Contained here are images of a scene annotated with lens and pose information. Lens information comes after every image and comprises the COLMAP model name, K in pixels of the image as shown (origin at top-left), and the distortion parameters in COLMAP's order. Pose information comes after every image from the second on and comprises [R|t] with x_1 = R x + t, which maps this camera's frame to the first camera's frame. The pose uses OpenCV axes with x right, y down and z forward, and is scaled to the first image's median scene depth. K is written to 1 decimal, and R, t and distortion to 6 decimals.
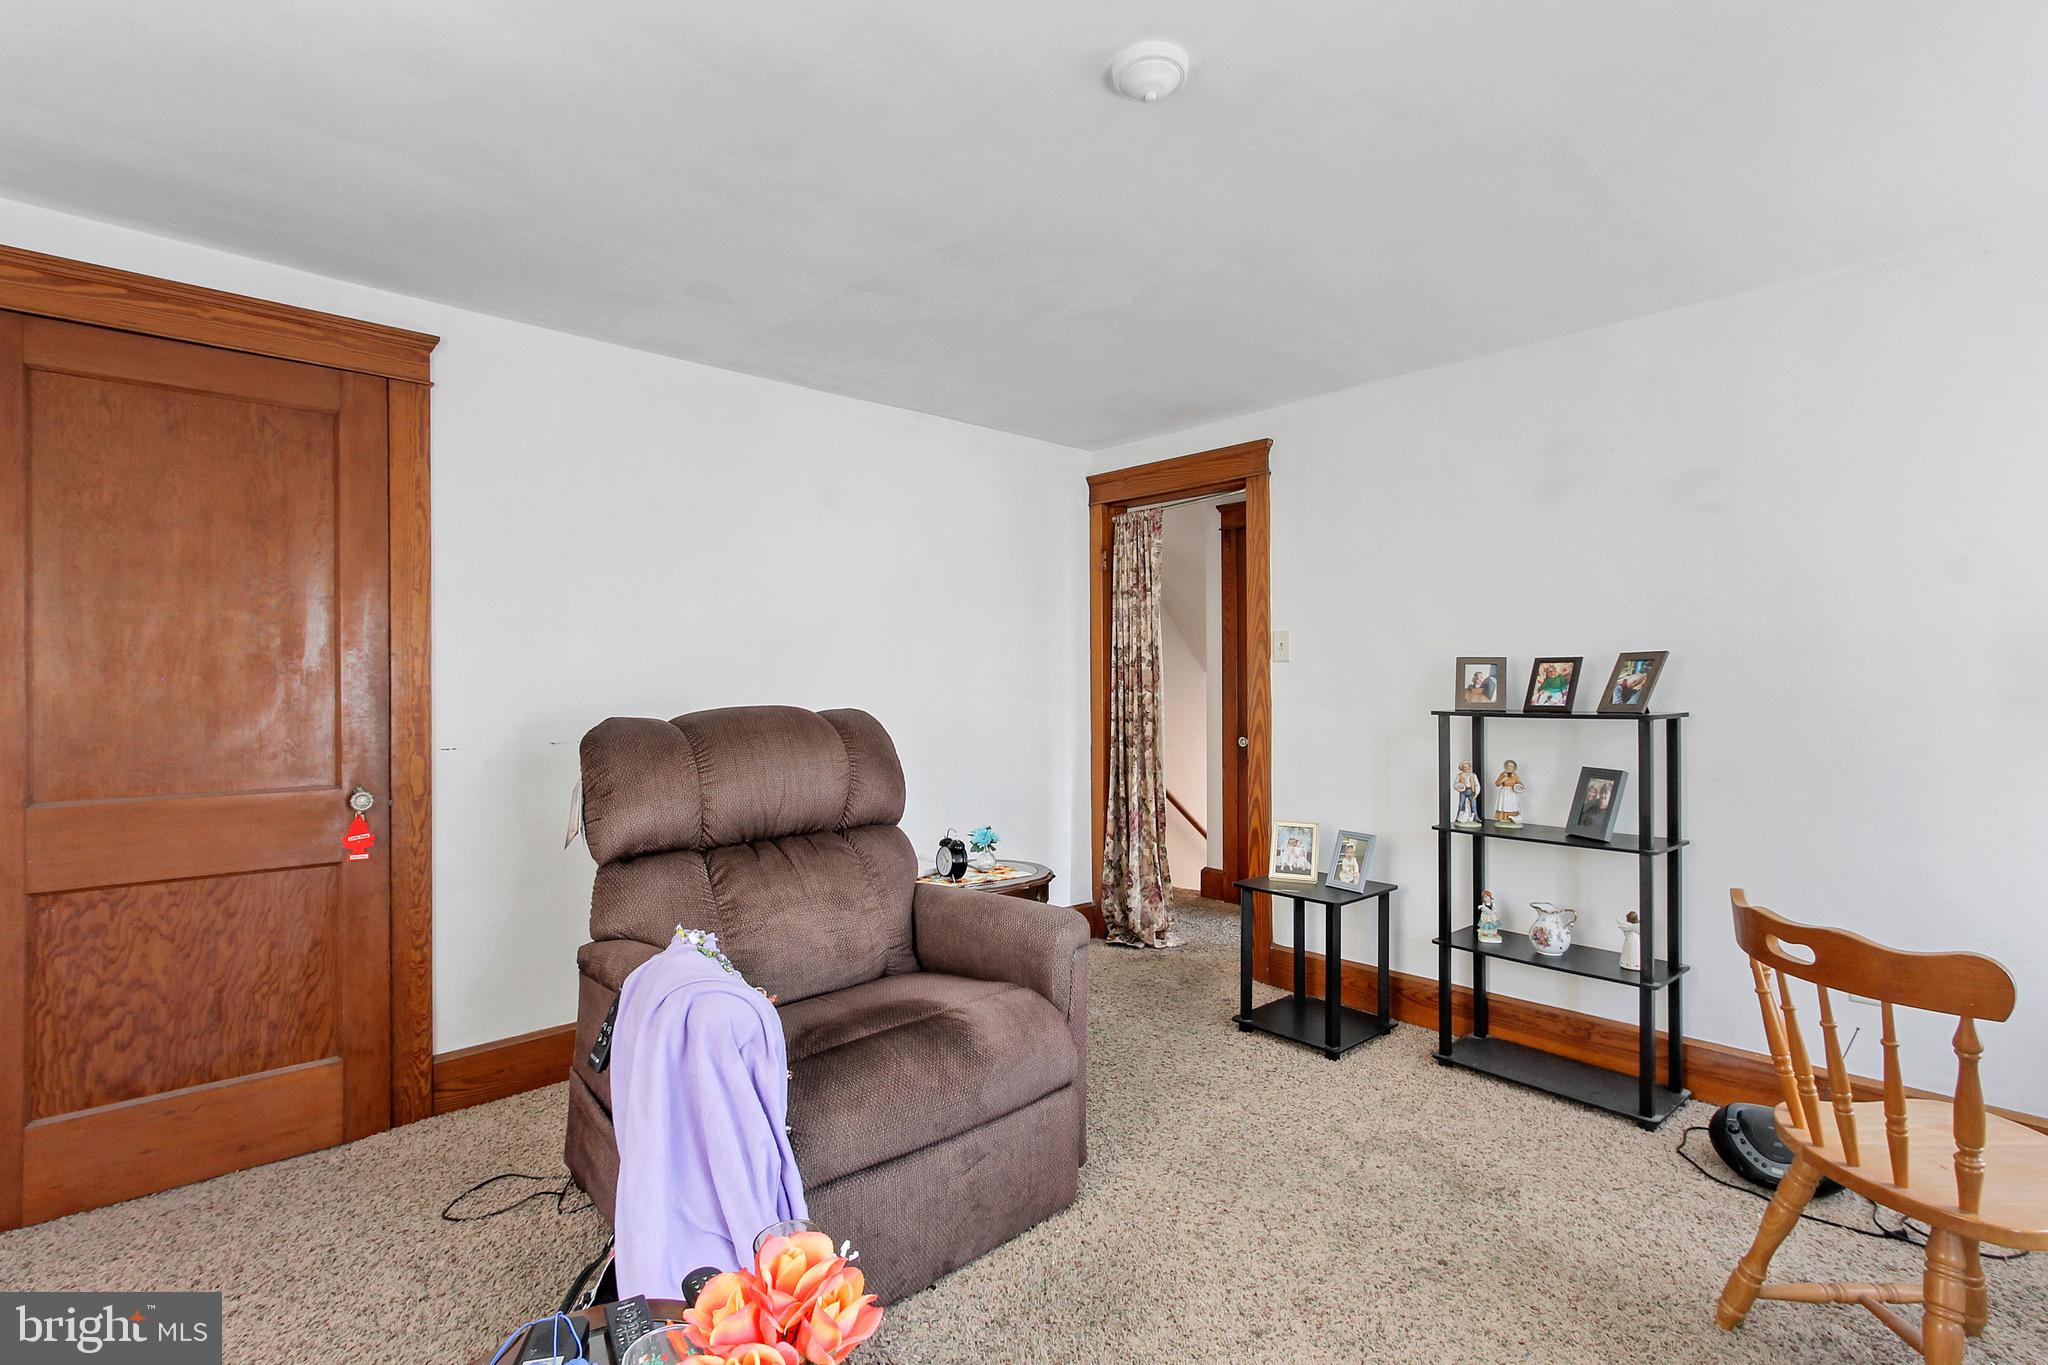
lens RADIAL K [[955.2, 0, 1040.8], [0, 955.2, 676.3], [0, 0, 1]] dist [-0.001393, 0.001068]
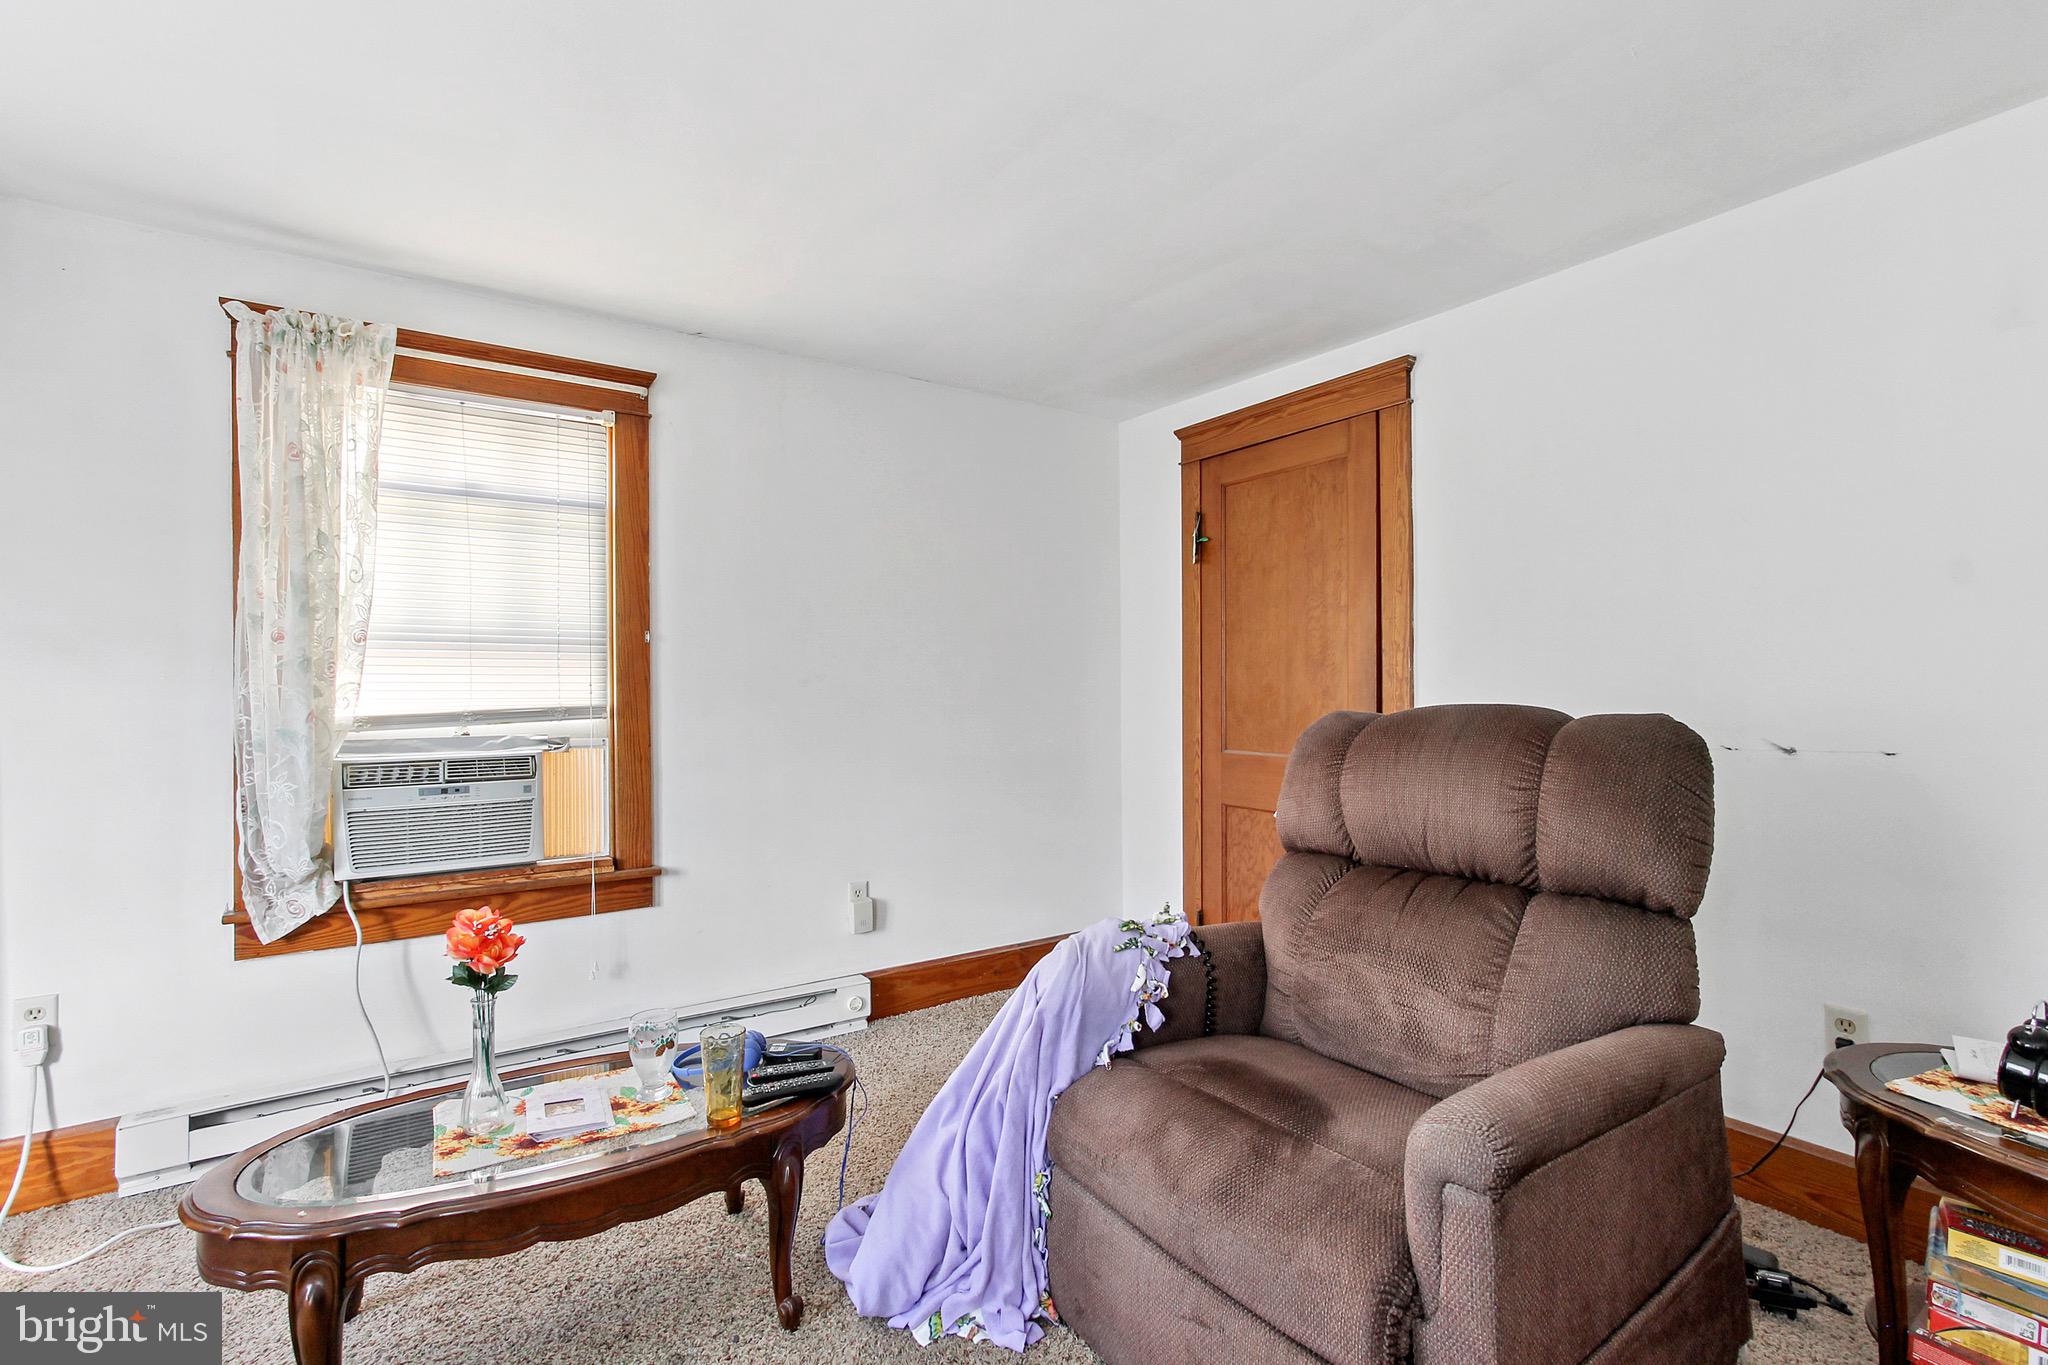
lens RADIAL K [[955.2, 0, 1024.9], [0, 955.2, 684.1], [0, 0, 1]] dist [-0.001393, 0.001068]
pose [[-0.165760, 0.005037, -0.986153, 0.546443], [0.013908, 0.999899, 0.002769, 0.007910], [0.986068, -0.013257, -0.165813, 0.802645]]
